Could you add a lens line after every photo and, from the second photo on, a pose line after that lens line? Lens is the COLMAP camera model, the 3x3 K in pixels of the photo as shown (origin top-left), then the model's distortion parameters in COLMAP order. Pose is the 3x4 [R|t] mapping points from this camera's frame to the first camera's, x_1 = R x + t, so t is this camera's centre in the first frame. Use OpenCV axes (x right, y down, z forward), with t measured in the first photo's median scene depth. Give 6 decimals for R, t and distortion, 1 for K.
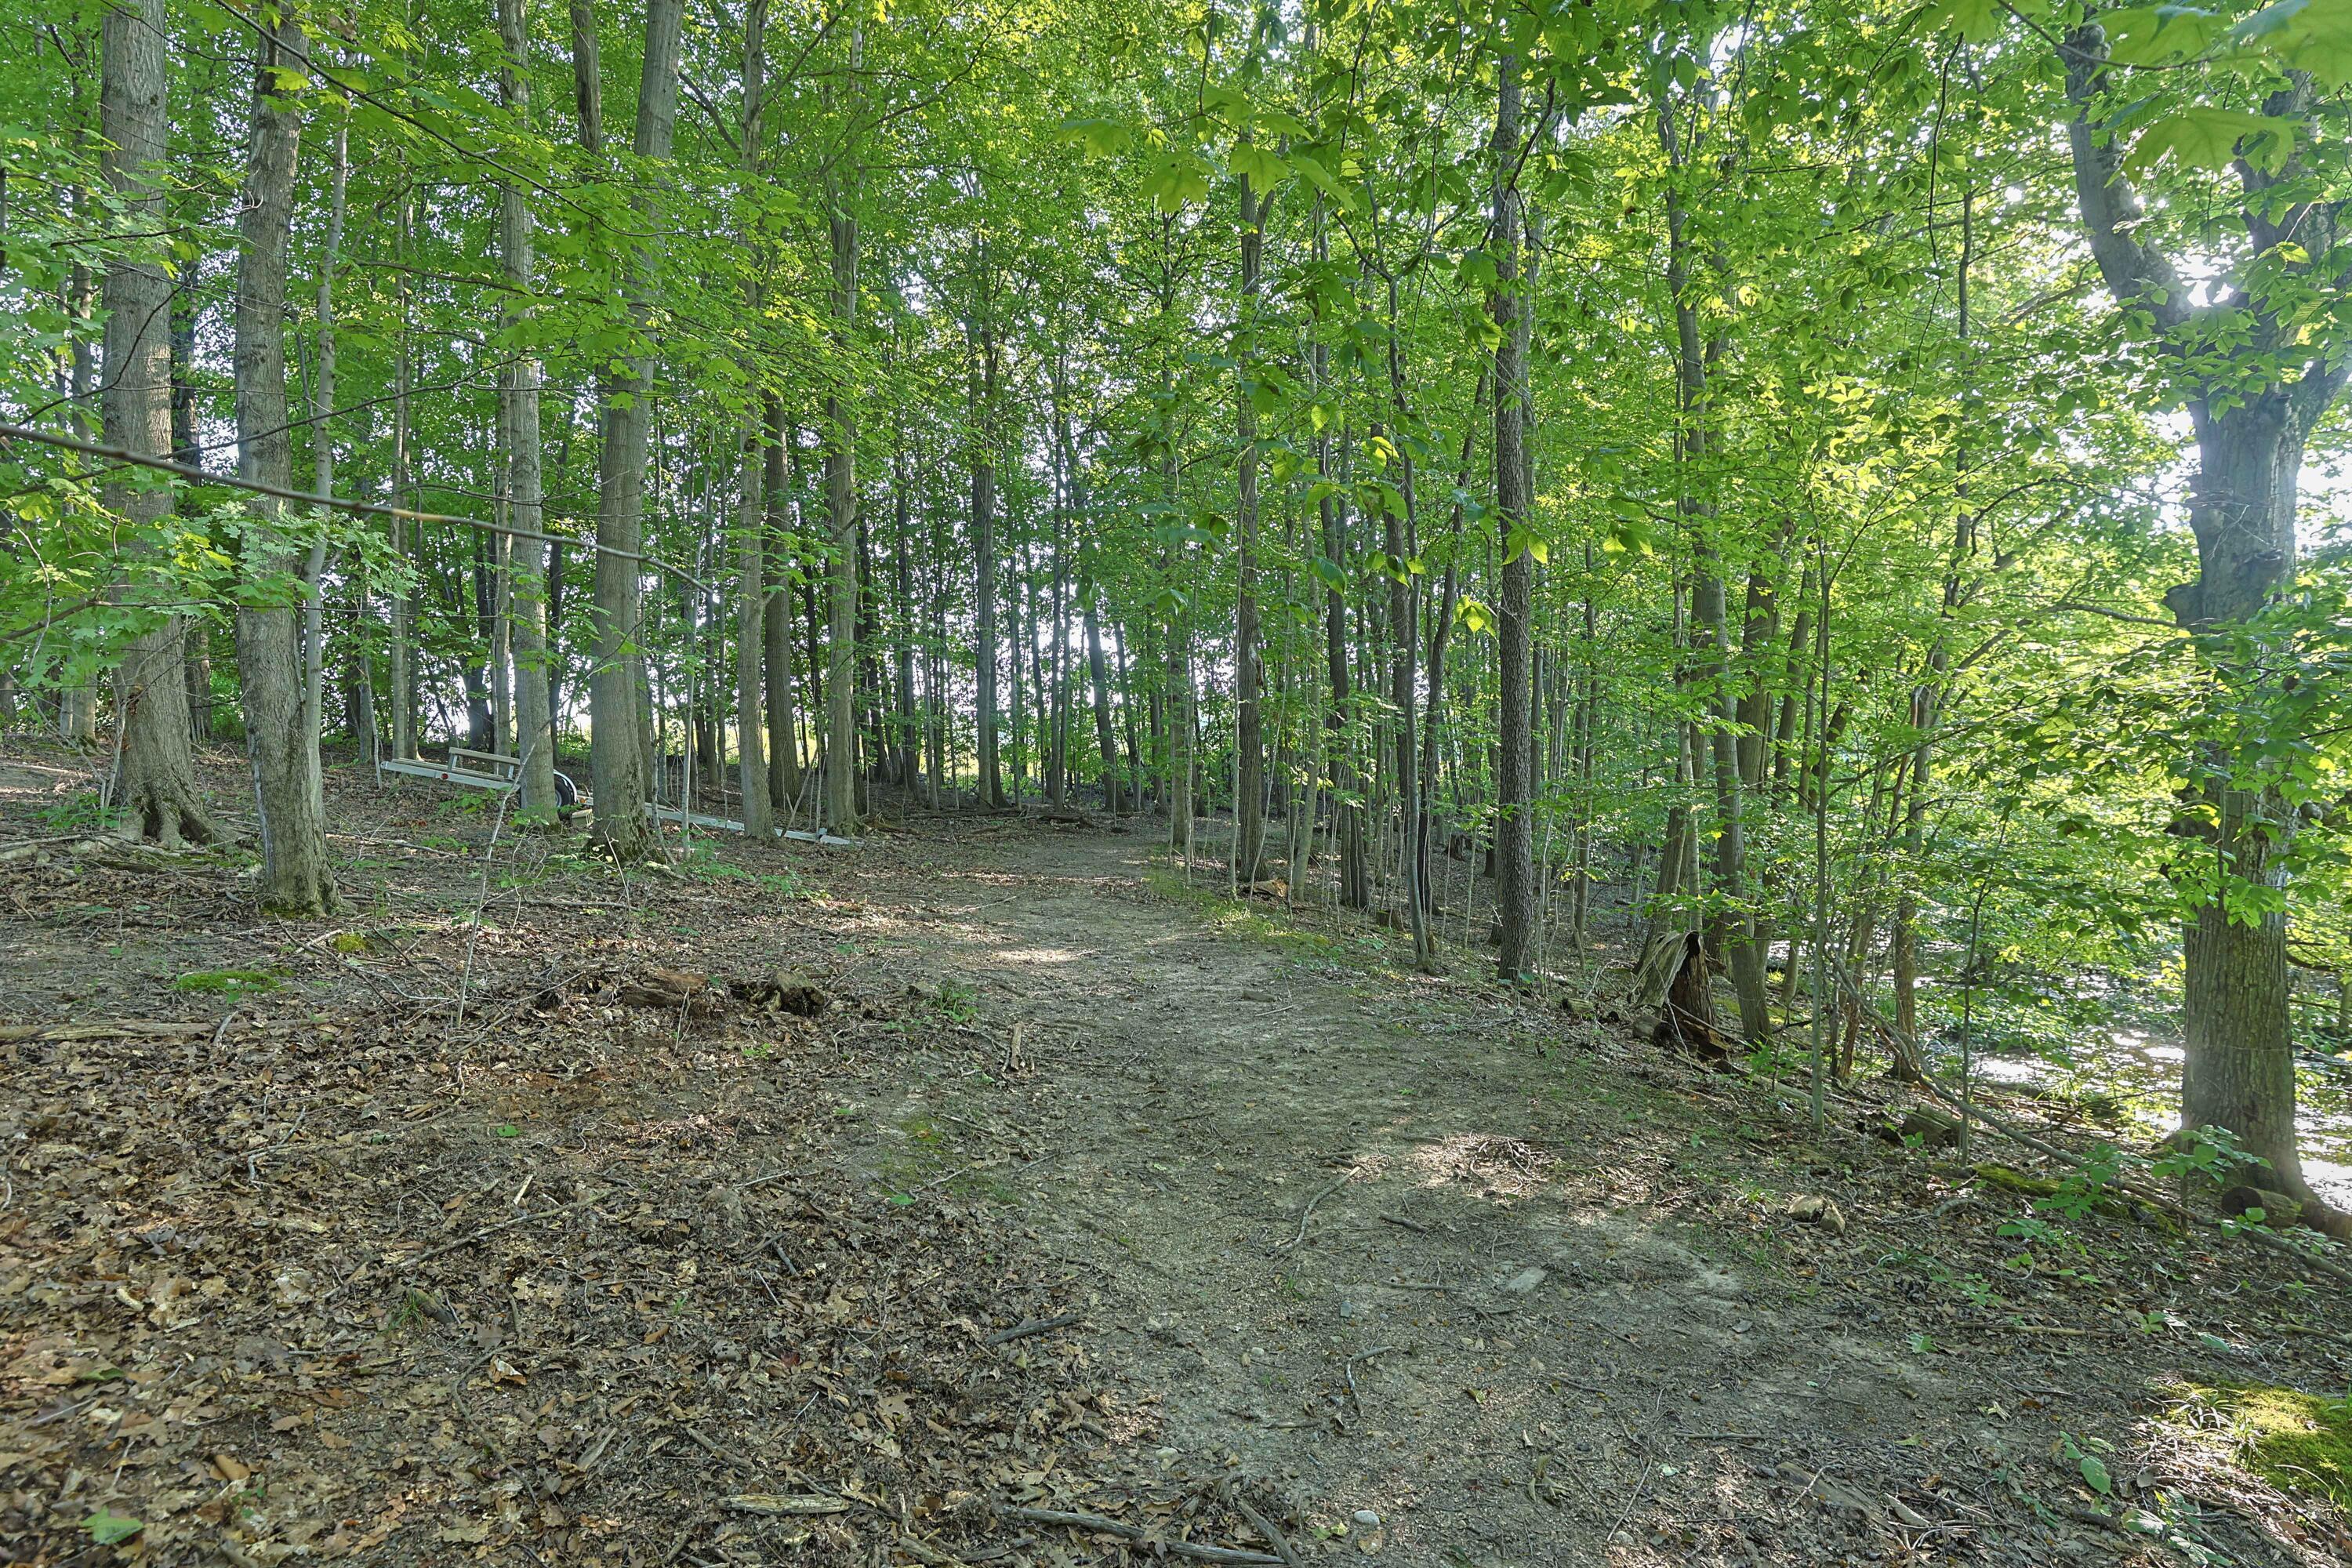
lens RADIAL K [[1137.0, 0, 1176.0], [0, 1137.0, 784.0], [0, 0, 1]] dist [0.000268, 0.000053]
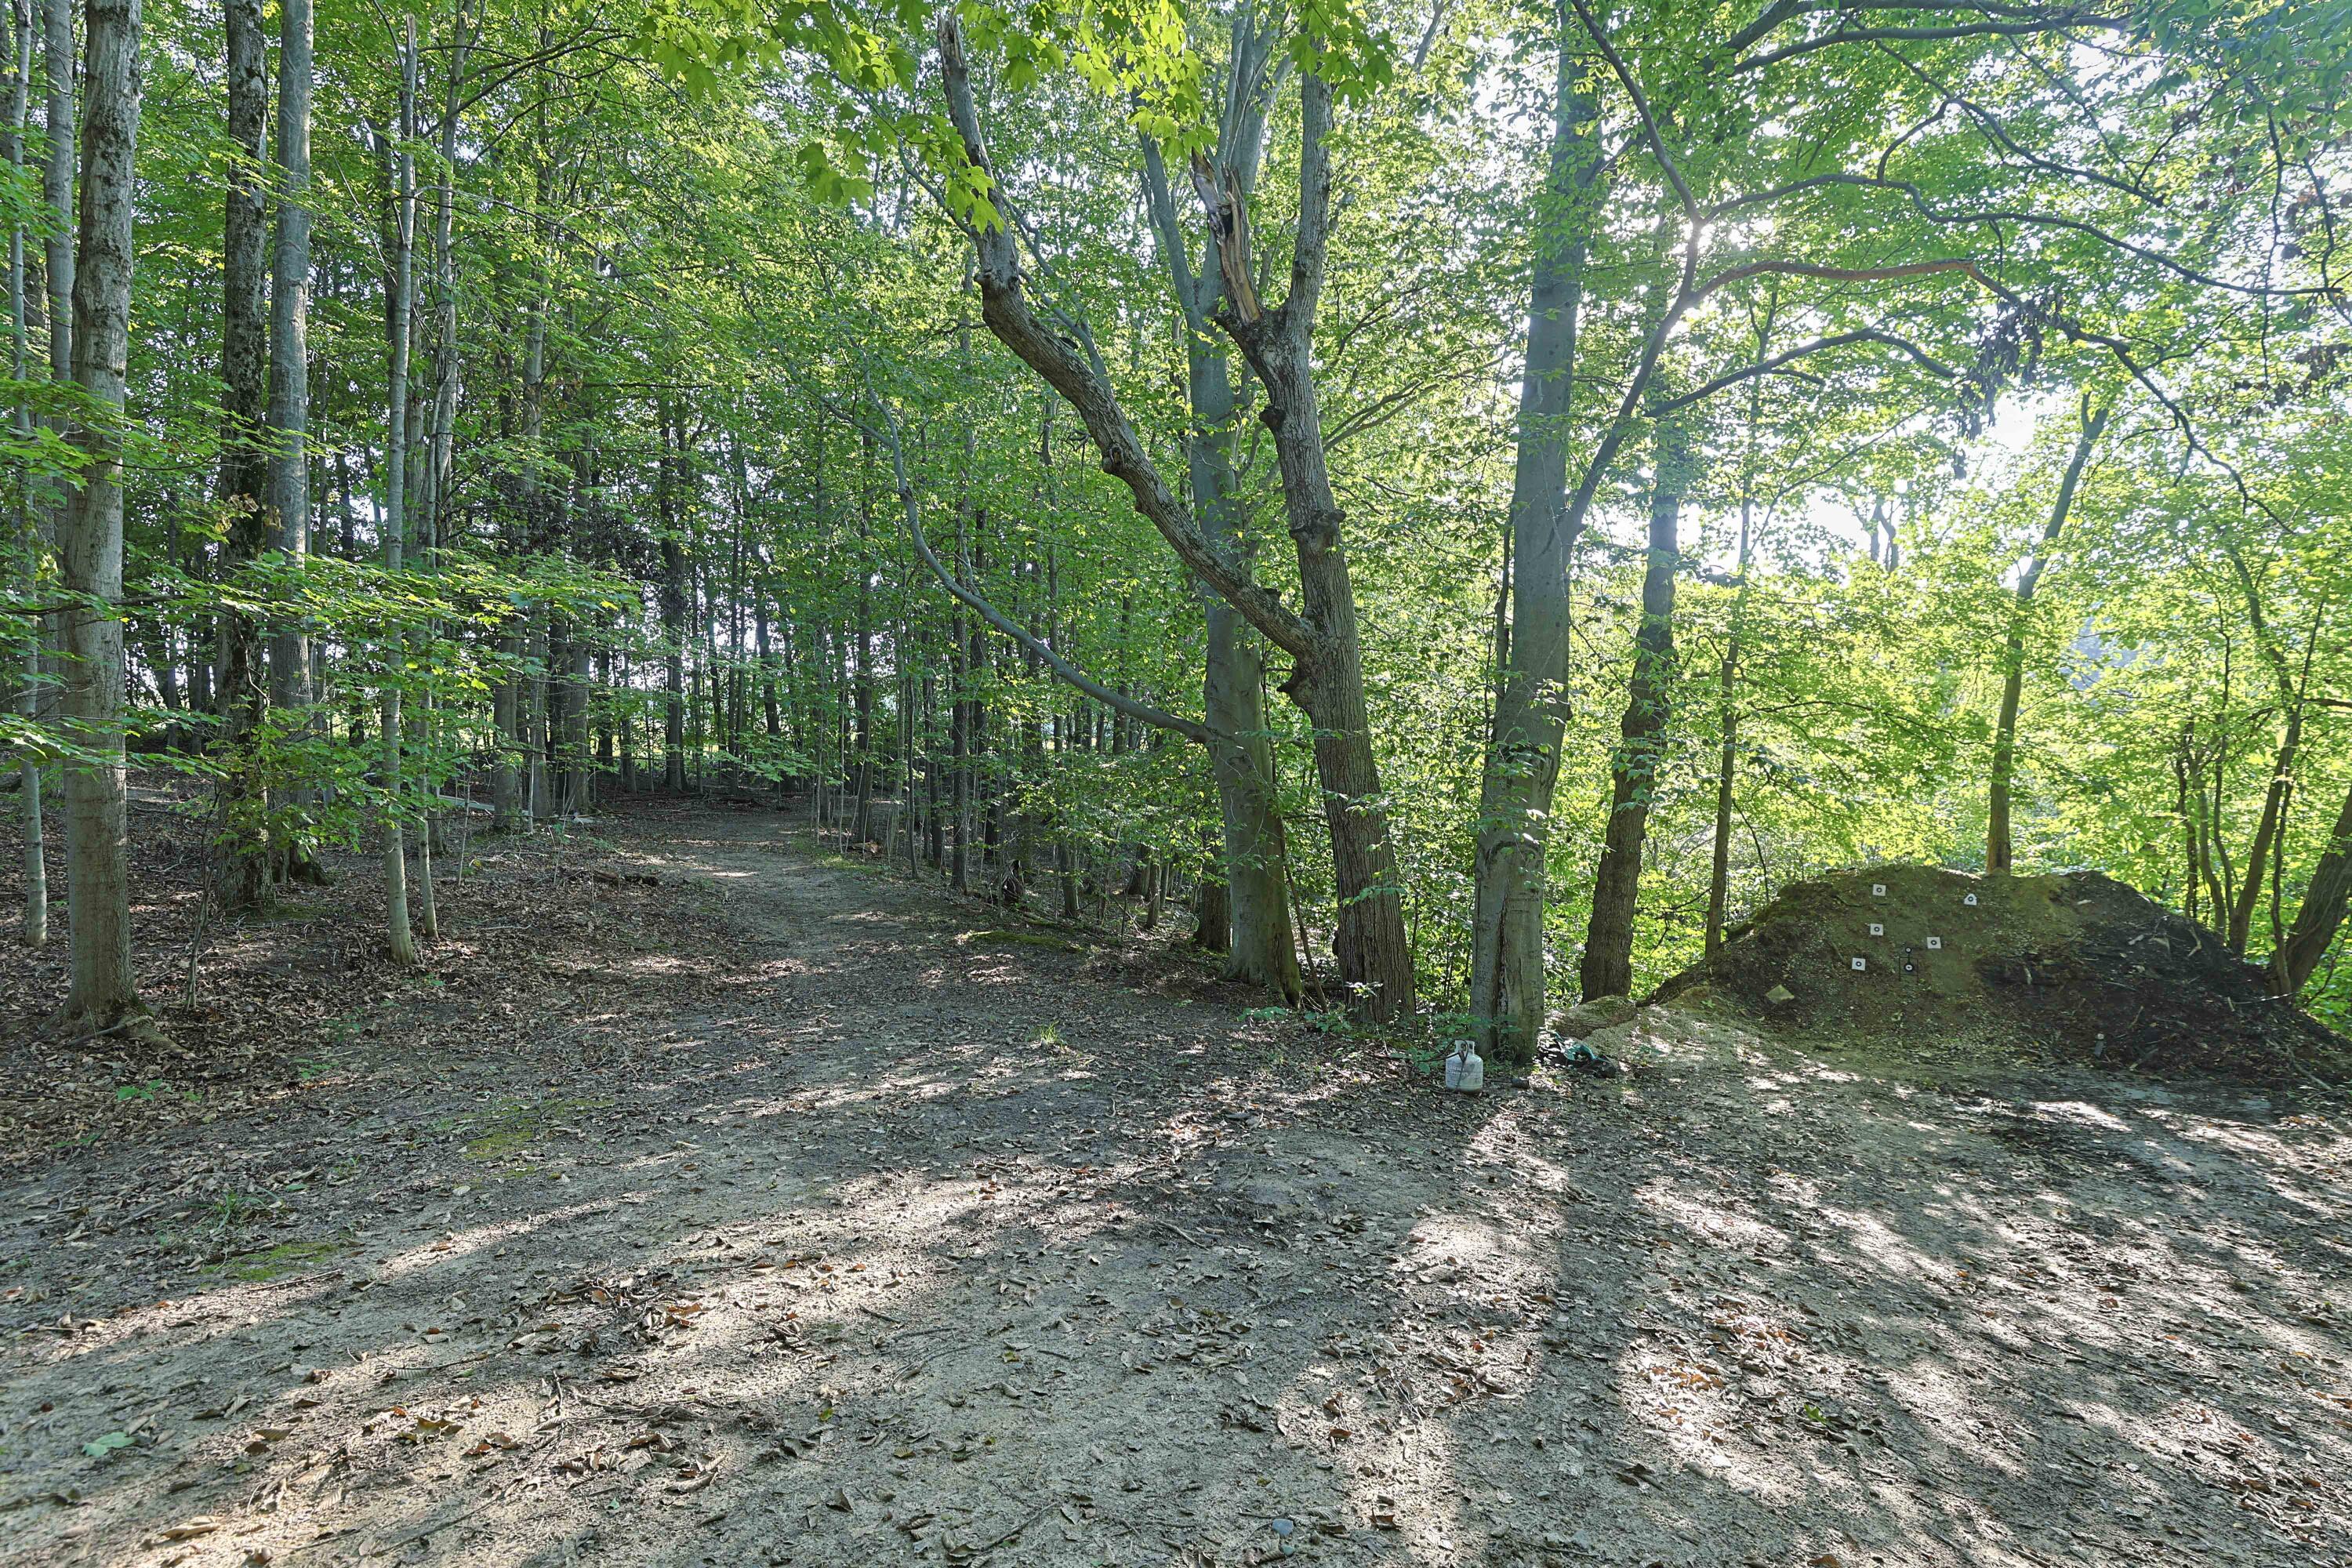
lens RADIAL K [[1137.0, 0, 1176.0], [0, 1137.0, 784.0], [0, 0, 1]] dist [0.000268, 0.000053]
pose [[0.962980, 0.013281, 0.269245, 0.037360], [-0.020924, 0.999455, 0.025537, -0.032637], [-0.268759, -0.030226, 0.962733, -0.433306]]
